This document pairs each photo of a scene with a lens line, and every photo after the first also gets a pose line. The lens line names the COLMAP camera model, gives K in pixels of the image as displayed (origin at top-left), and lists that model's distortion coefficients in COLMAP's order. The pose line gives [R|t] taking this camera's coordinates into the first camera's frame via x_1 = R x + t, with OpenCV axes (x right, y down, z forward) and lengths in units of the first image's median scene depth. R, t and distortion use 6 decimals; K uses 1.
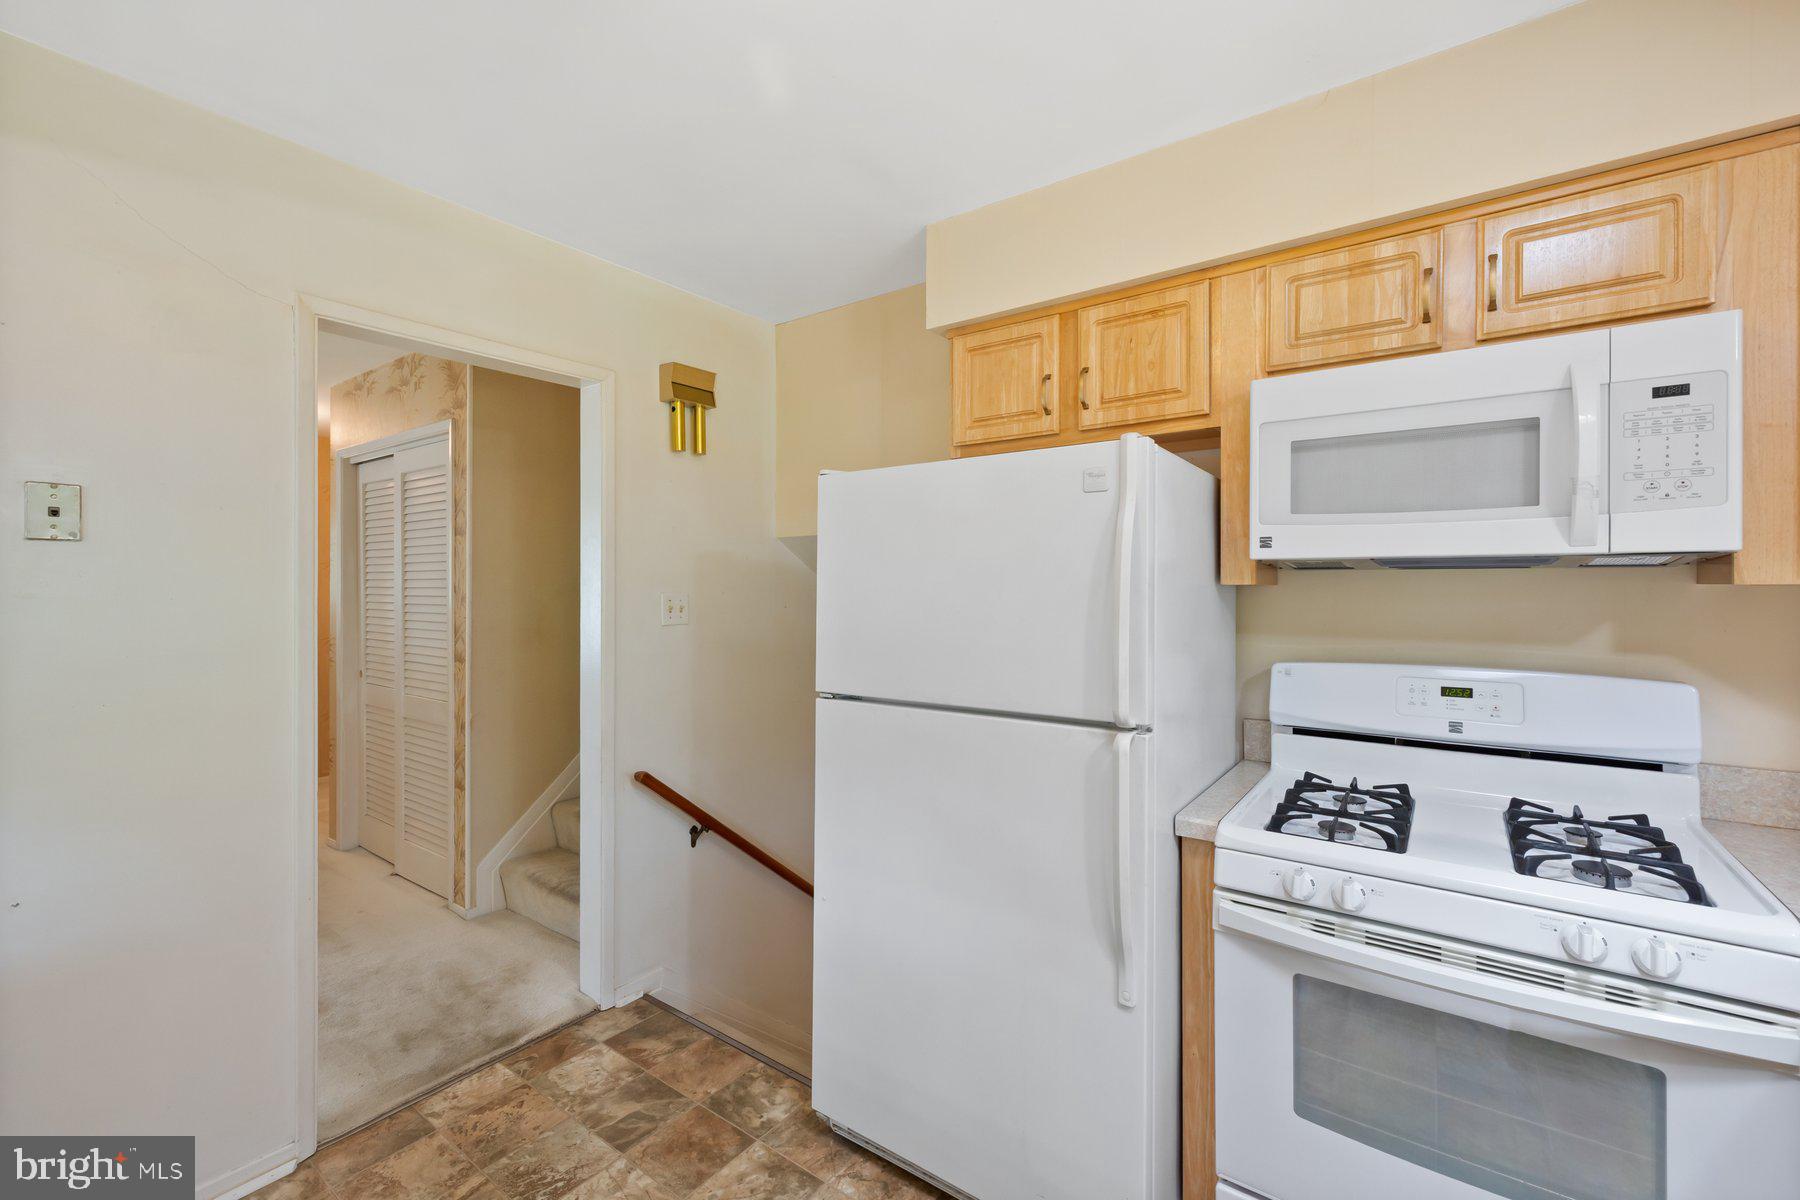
lens RADIAL K [[761.7, 0, 904.5], [0, 761.7, 586.9], [0, 0, 1]] dist [0.000412, -0.000040]
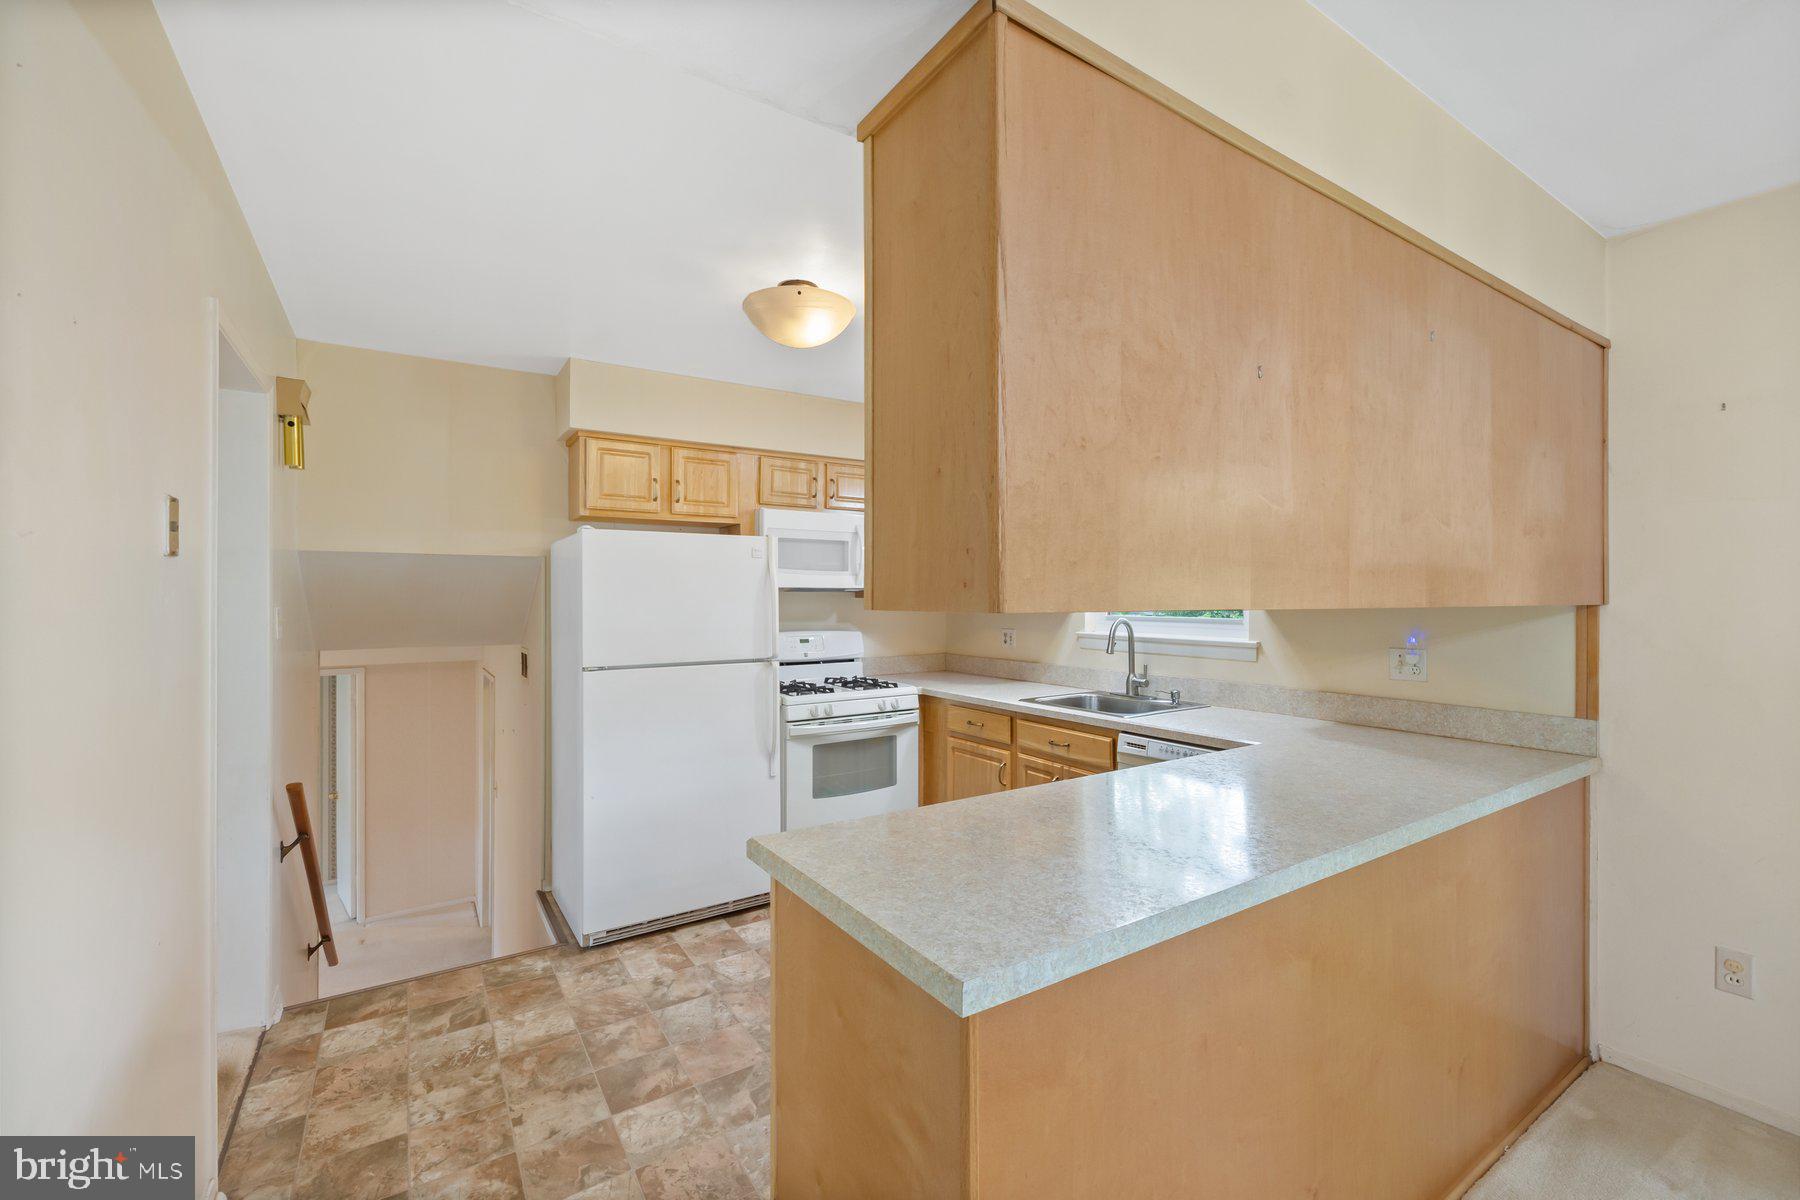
lens RADIAL K [[750.6, 0, 903.2], [0, 750.6, 598.7], [0, 0, 1]] dist [0.002029, -0.000669]
pose [[0.338730, 0.001630, 0.940882, -1.367748], [0.001184, 0.999997, -0.002158, 0.003297], [-0.940883, 0.001845, 0.338727, -0.133849]]
